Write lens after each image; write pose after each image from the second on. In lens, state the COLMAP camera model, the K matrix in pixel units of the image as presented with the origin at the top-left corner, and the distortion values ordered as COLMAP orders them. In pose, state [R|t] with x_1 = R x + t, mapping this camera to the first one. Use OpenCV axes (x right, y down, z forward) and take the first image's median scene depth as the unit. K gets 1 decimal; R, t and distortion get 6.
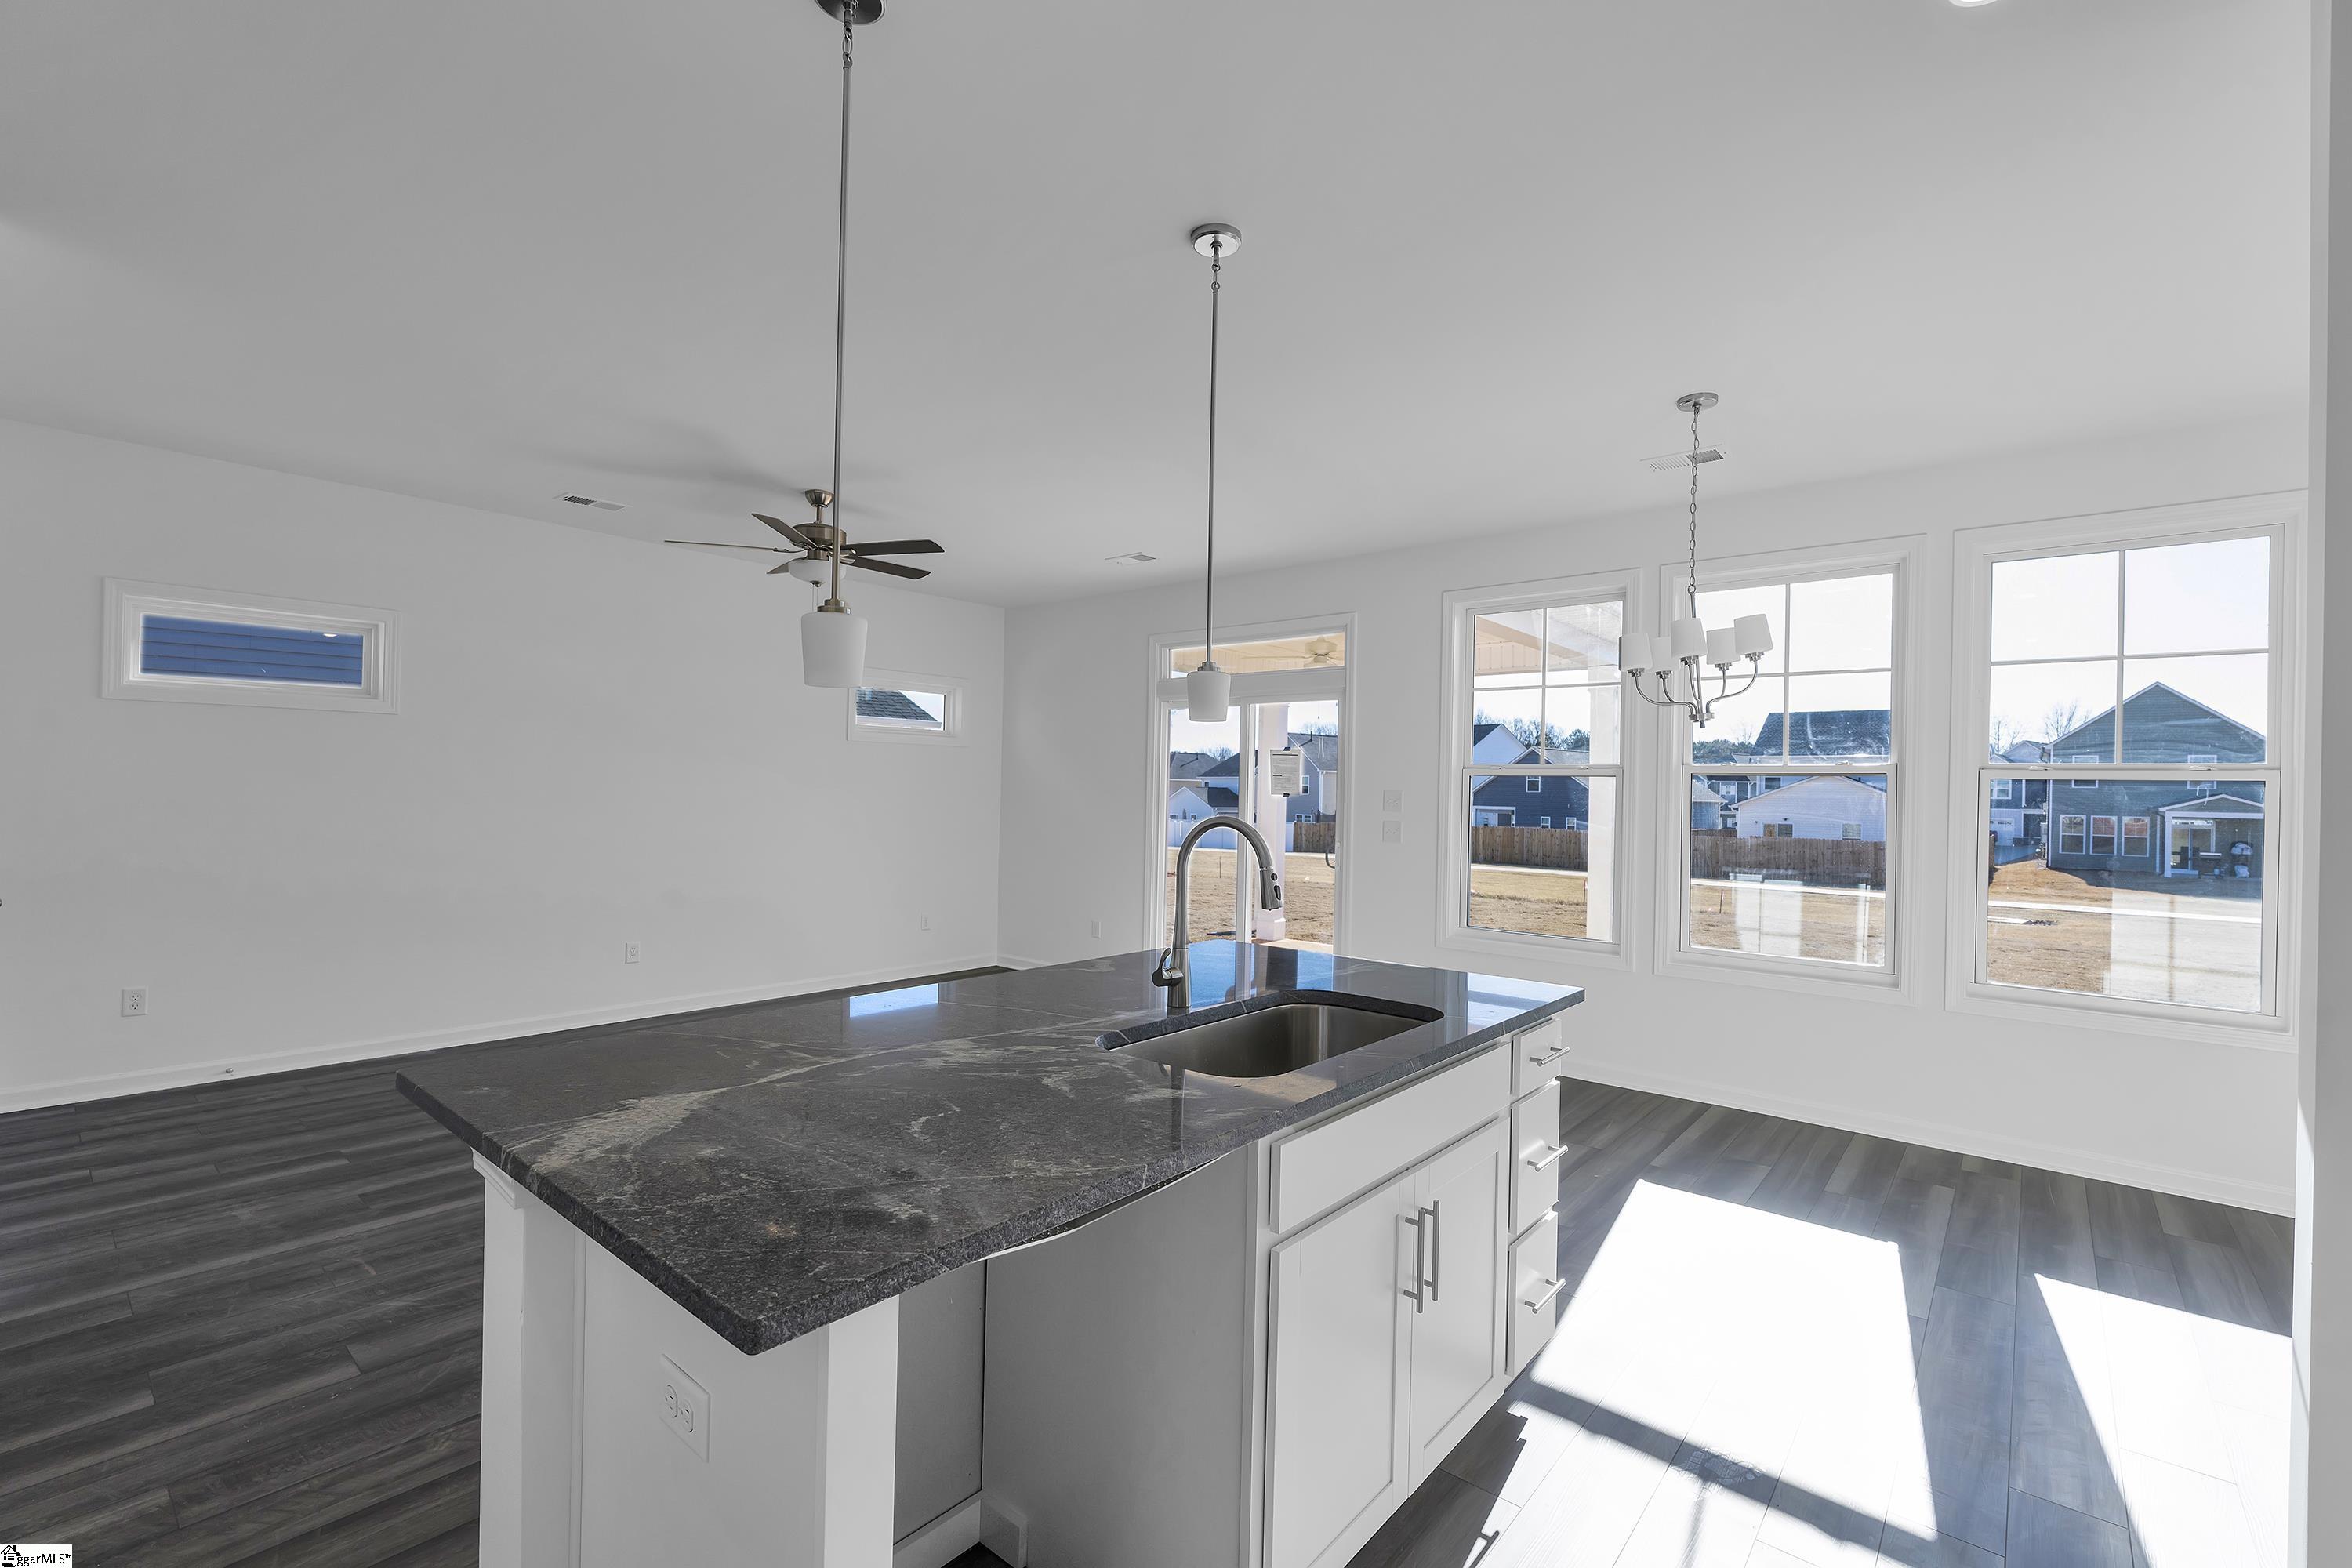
lens RADIAL K [[1020.0, 0, 1176.0], [0, 1020.0, 784.0], [0, 0, 1]] dist [-0.003287, -0.000367]
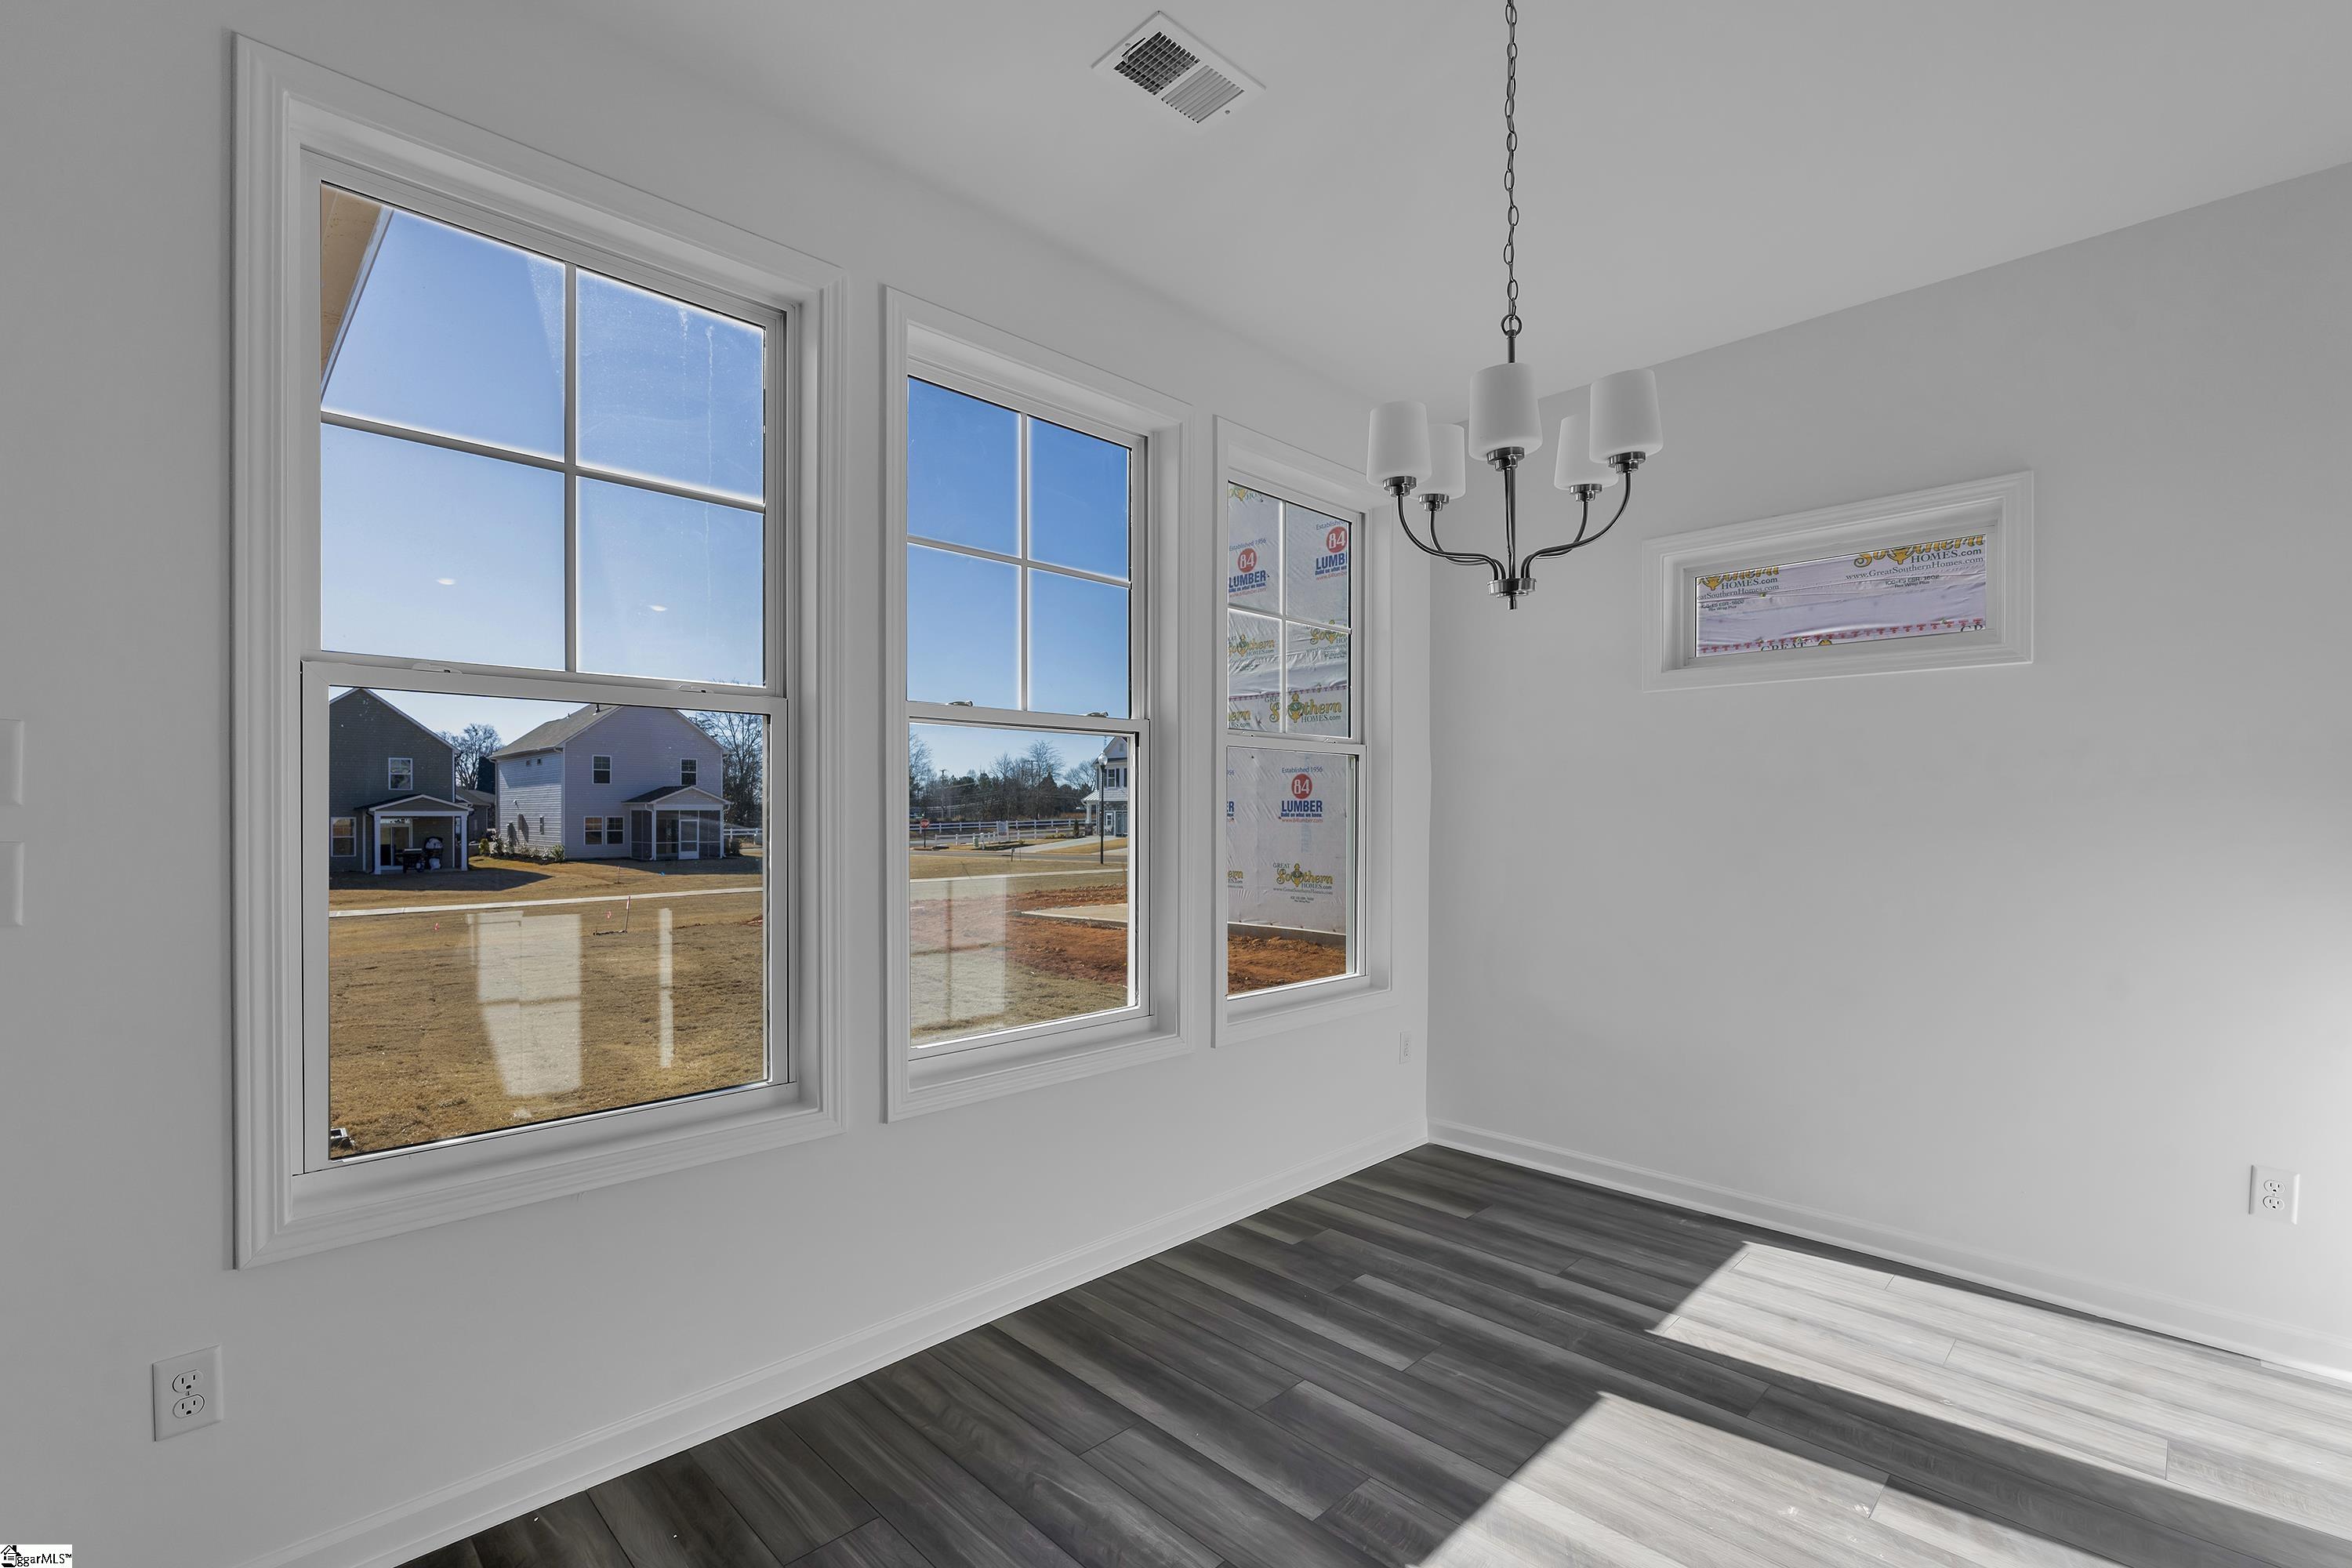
lens RADIAL K [[1033.6, 0, 1179.0], [0, 1033.6, 819.9], [0, 0, 1]] dist [-0.000723, 0.000258]
pose [[0.086908, -0.025720, 0.995884, -0.010436], [-0.006365, 0.999632, 0.026373, 0.031200], [-0.996196, -0.008631, 0.086712, 0.912835]]
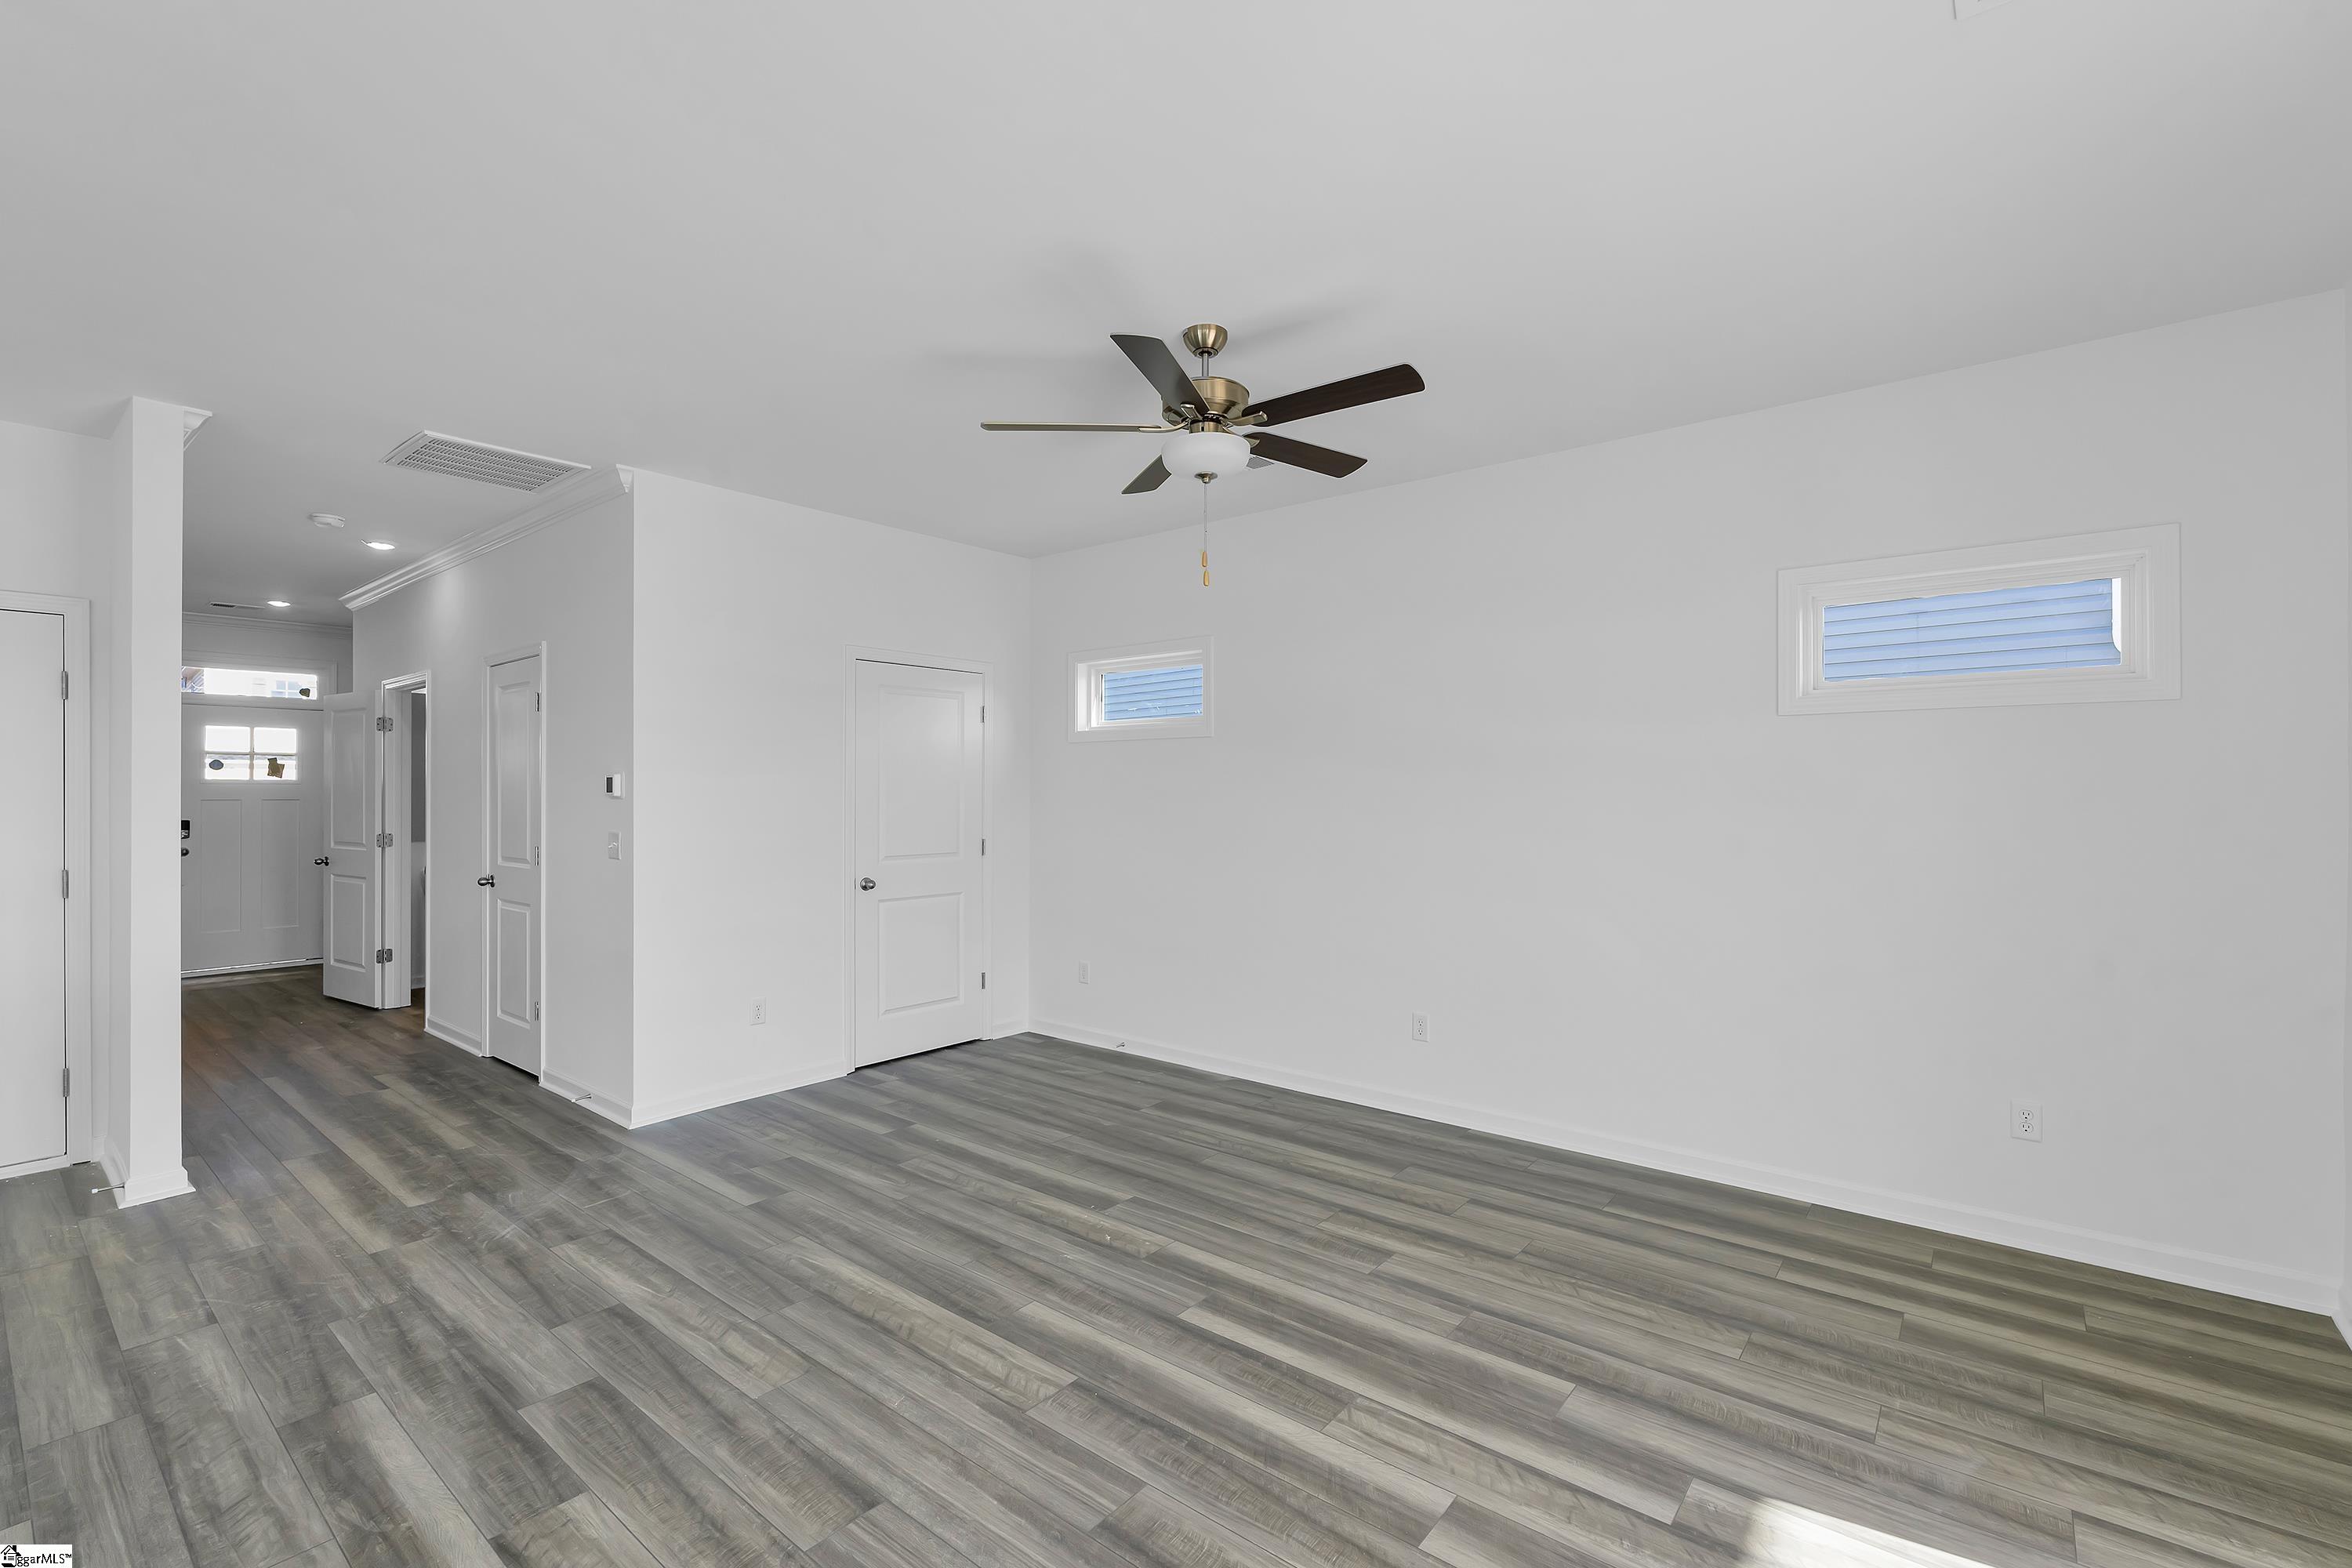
lens RADIAL K [[1021.1, 0, 1177.5], [0, 1021.1, 841.0], [0, 0, 1]] dist [-0.002175, 0.000301]
pose [[0.021206, 0.028328, -0.999374, 0.285847], [0.006647, 0.999572, 0.028474, 0.007427], [0.999753, -0.007247, 0.021009, 1.094616]]
